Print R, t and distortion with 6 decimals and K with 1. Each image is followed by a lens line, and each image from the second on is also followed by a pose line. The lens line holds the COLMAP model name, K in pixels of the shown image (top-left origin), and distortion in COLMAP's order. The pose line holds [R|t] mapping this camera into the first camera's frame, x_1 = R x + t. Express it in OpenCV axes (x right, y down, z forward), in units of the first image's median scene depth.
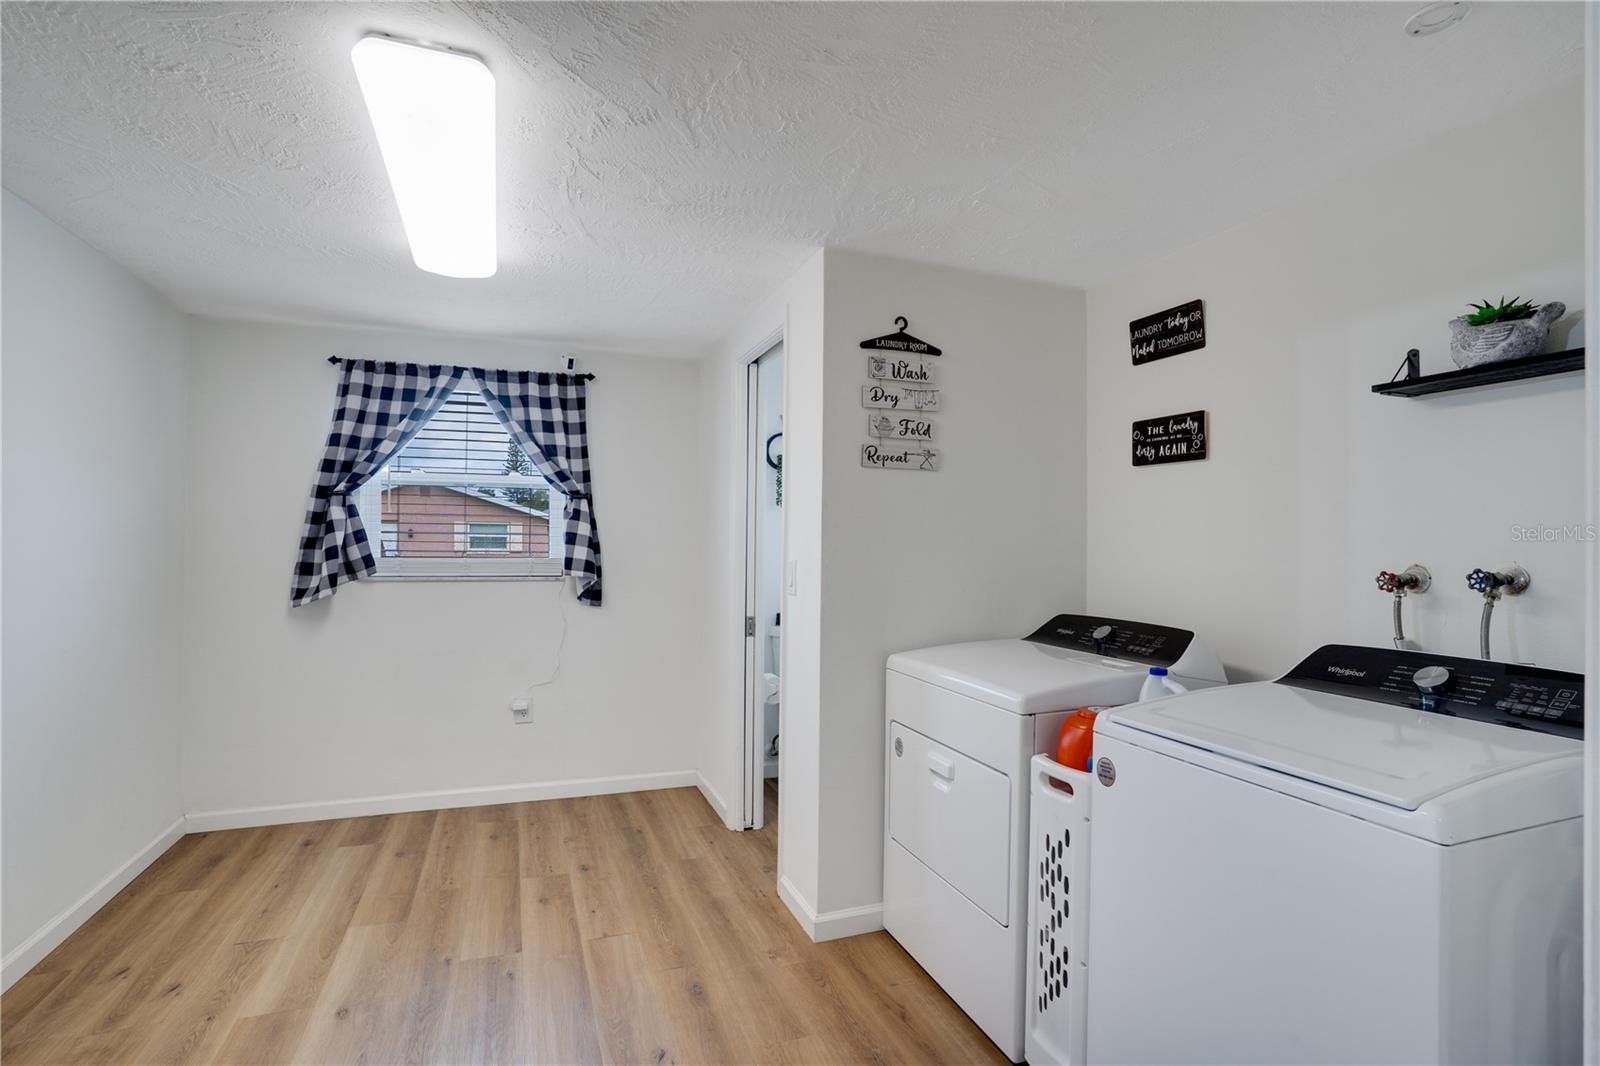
lens RADIAL K [[779.9, 0, 795.4], [0, 779.9, 525.3], [0, 0, 1]] dist [-0.057513, 0.019592]
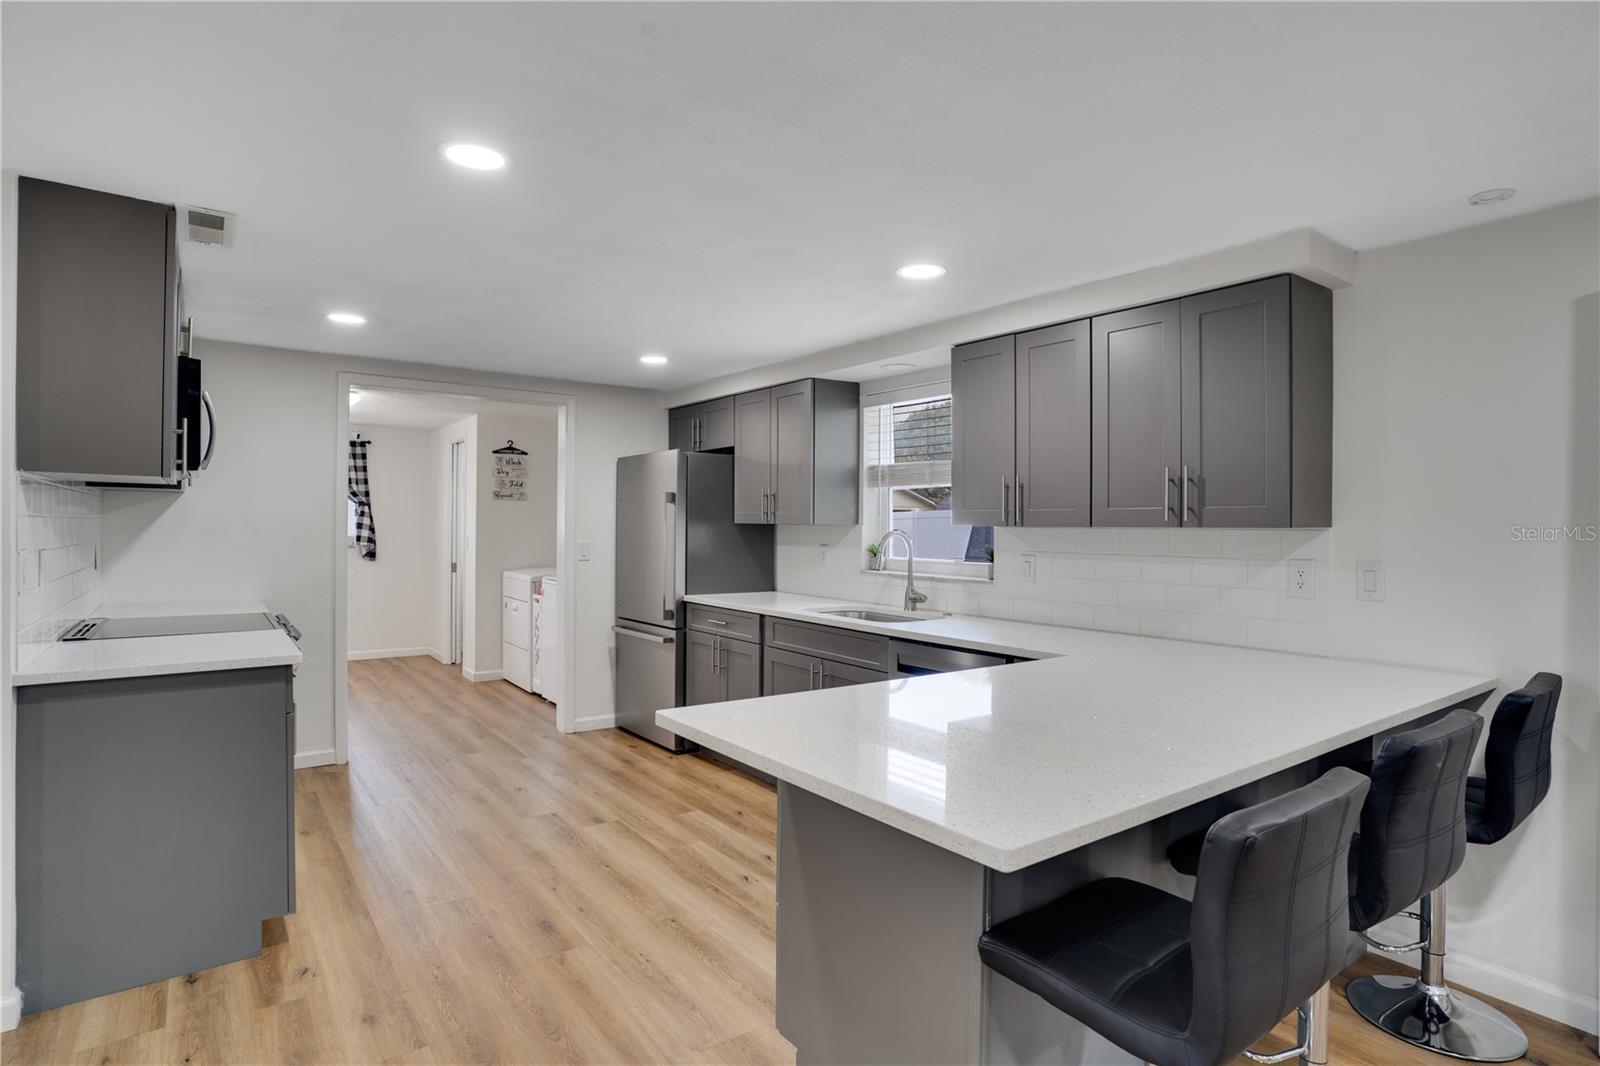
lens RADIAL K [[827.0, 0, 810.9], [0, 827.0, 519.9], [0, 0, 1]] dist [-0.057666, 0.000409]
pose [[0.955938, 0.000012, 0.293570, 0.215759], [-0.006098, 0.999785, 0.019815, -0.049225], [-0.293507, -0.020732, 0.955732, -1.402729]]
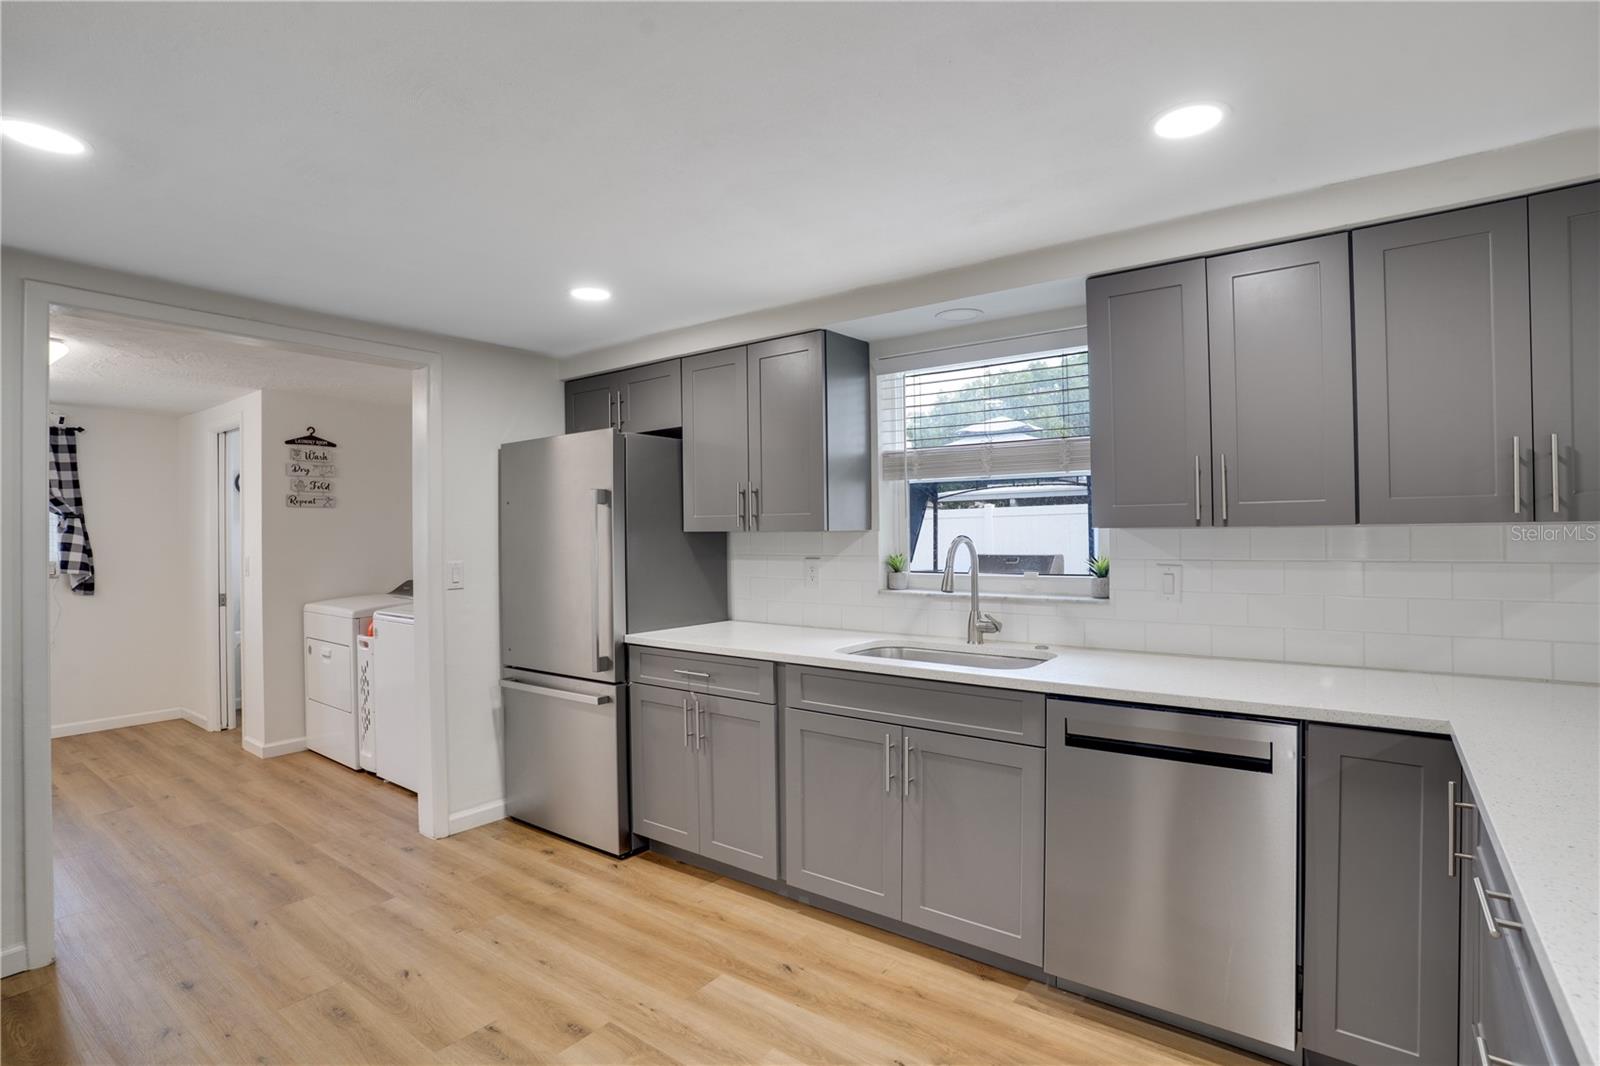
lens RADIAL K [[779.9, 0, 808.1], [0, 779.9, 523.6], [0, 0, 1]] dist [-0.057513, 0.019592]
pose [[0.838242, -0.015034, 0.545091, 0.100030], [0.007353, 0.999841, 0.016269, -0.039699], [-0.545249, -0.009629, 0.838219, -0.916092]]
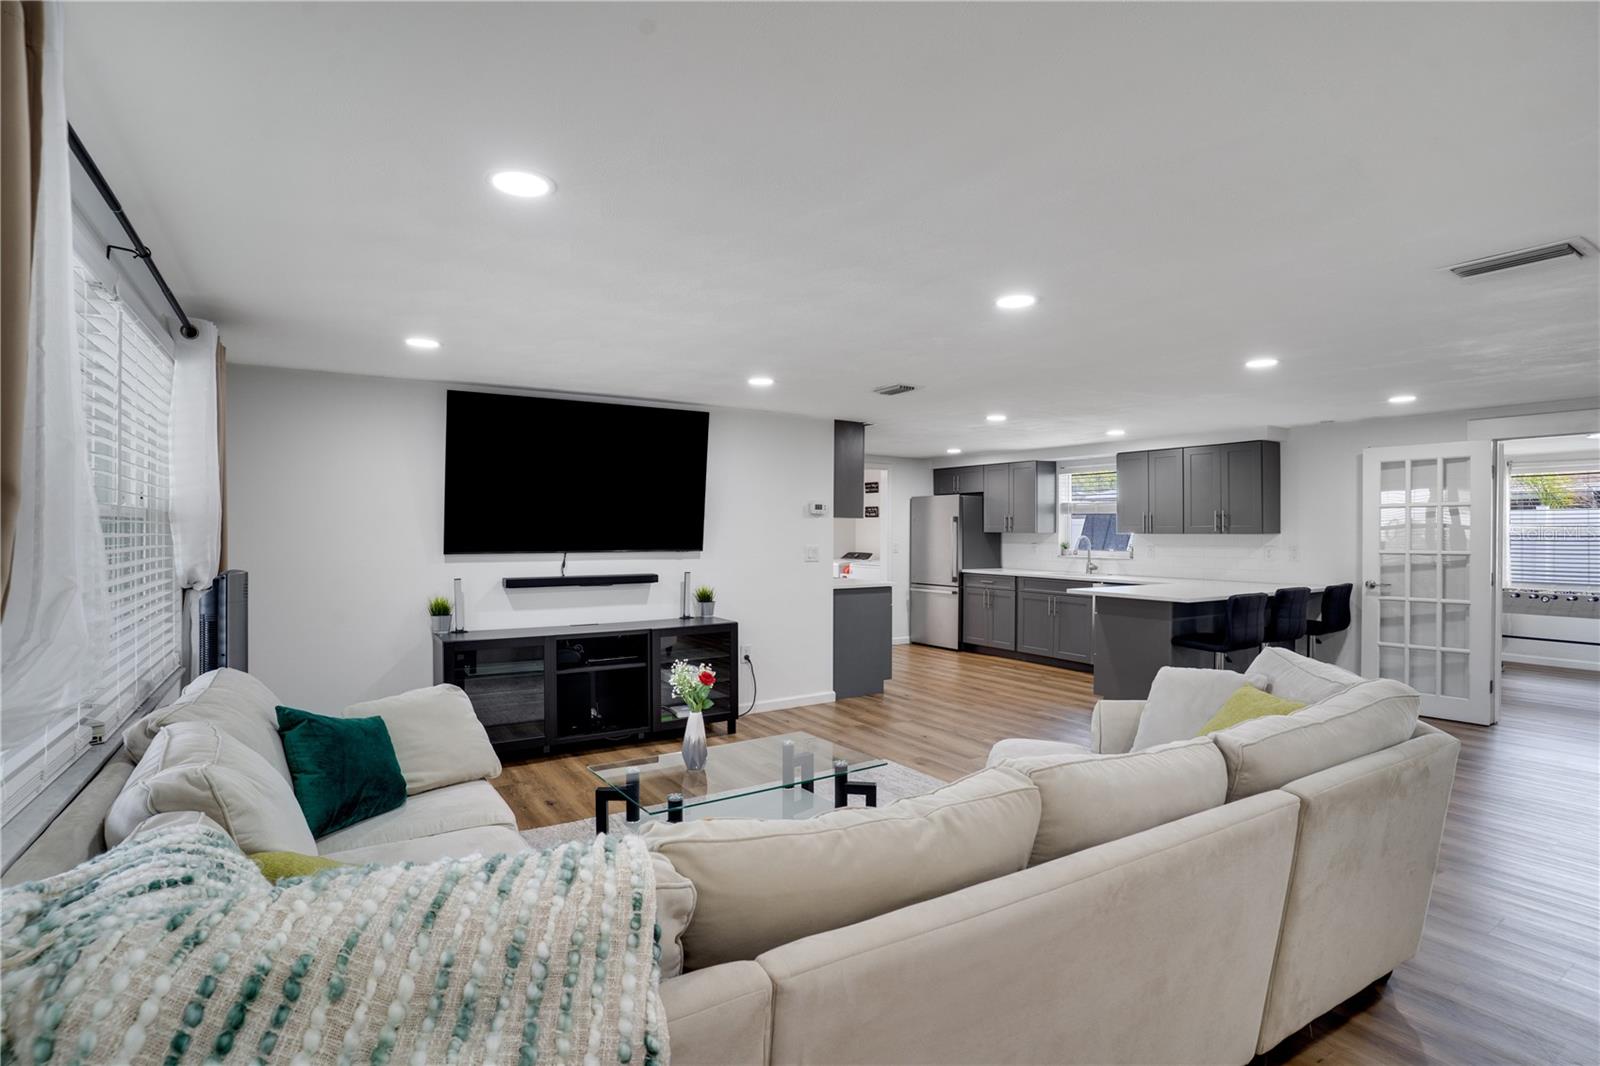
lens RADIAL K [[779.9, 0, 812.4], [0, 779.9, 532.4], [0, 0, 1]] dist [-0.057513, 0.019592]
pose [[0.972828, -0.007725, 0.231401, -0.640873], [0.001418, 0.999623, 0.027411, -0.085473], [-0.231526, -0.026338, 0.972472, -2.375344]]
